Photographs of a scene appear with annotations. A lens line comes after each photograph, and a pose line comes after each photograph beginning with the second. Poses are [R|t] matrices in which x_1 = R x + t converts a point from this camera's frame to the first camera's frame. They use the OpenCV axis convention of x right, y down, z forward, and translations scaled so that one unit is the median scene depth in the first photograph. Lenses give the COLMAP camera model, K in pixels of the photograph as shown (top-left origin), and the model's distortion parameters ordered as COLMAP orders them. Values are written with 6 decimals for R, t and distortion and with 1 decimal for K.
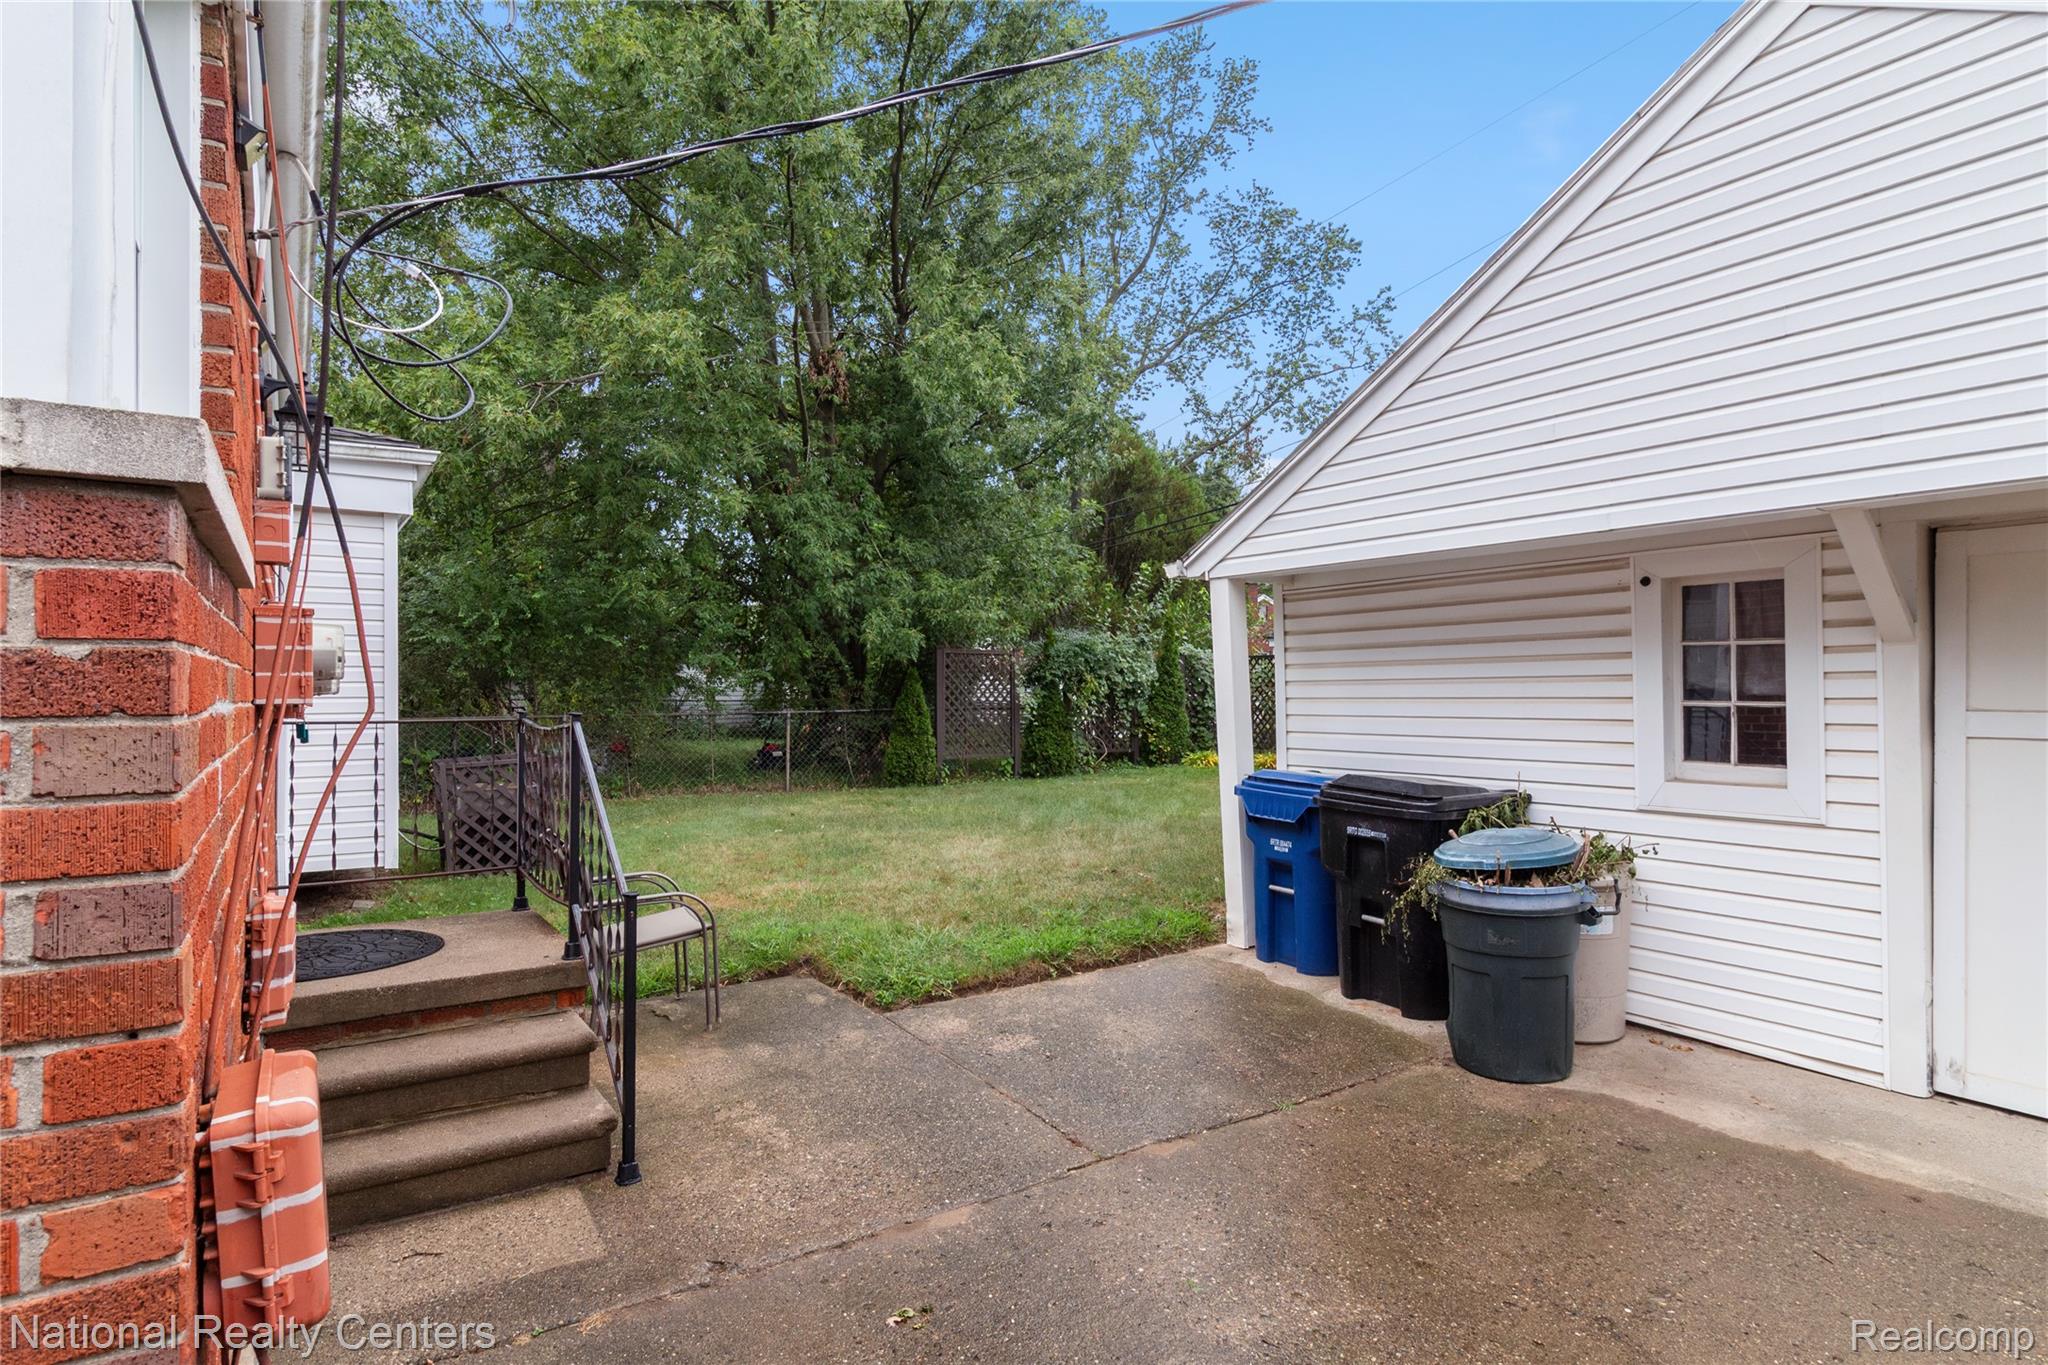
lens RADIAL K [[1107.9, 0, 1028.5], [0, 1107.9, 679.3], [0, 0, 1]] dist [0.004284, -0.000285]
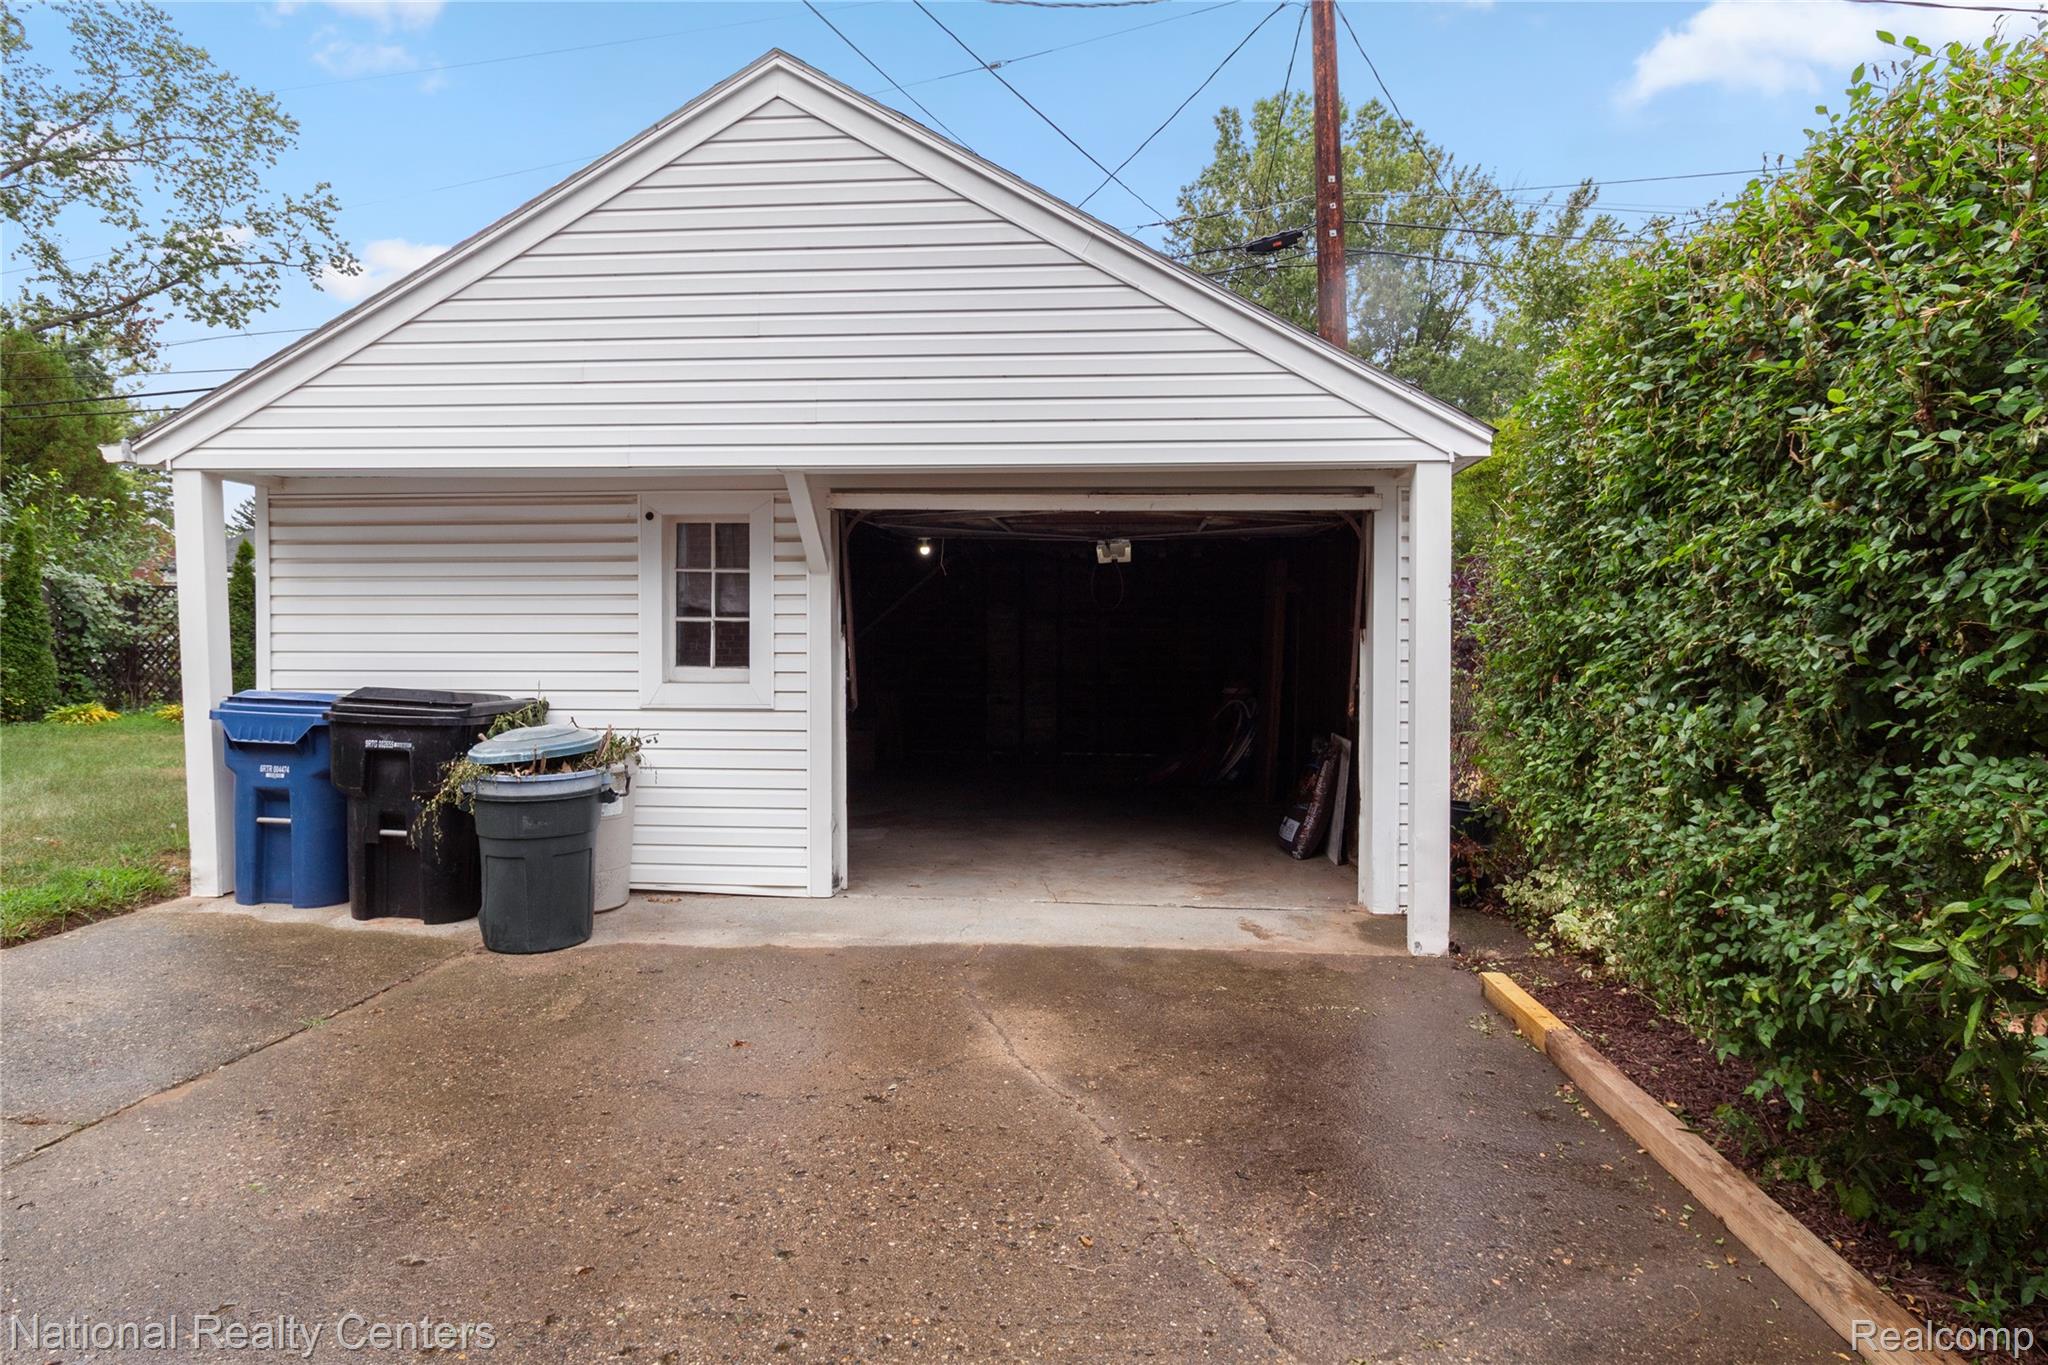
lens RADIAL K [[1107.9, 0, 1067.8], [0, 1107.9, 663.1], [0, 0, 1]] dist [0.004284, -0.000285]
pose [[0.602583, -0.006226, 0.798032, -0.117628], [-0.008717, 0.999859, 0.014382, 0.045842], [-0.798008, -0.015623, 0.602444, -0.077018]]
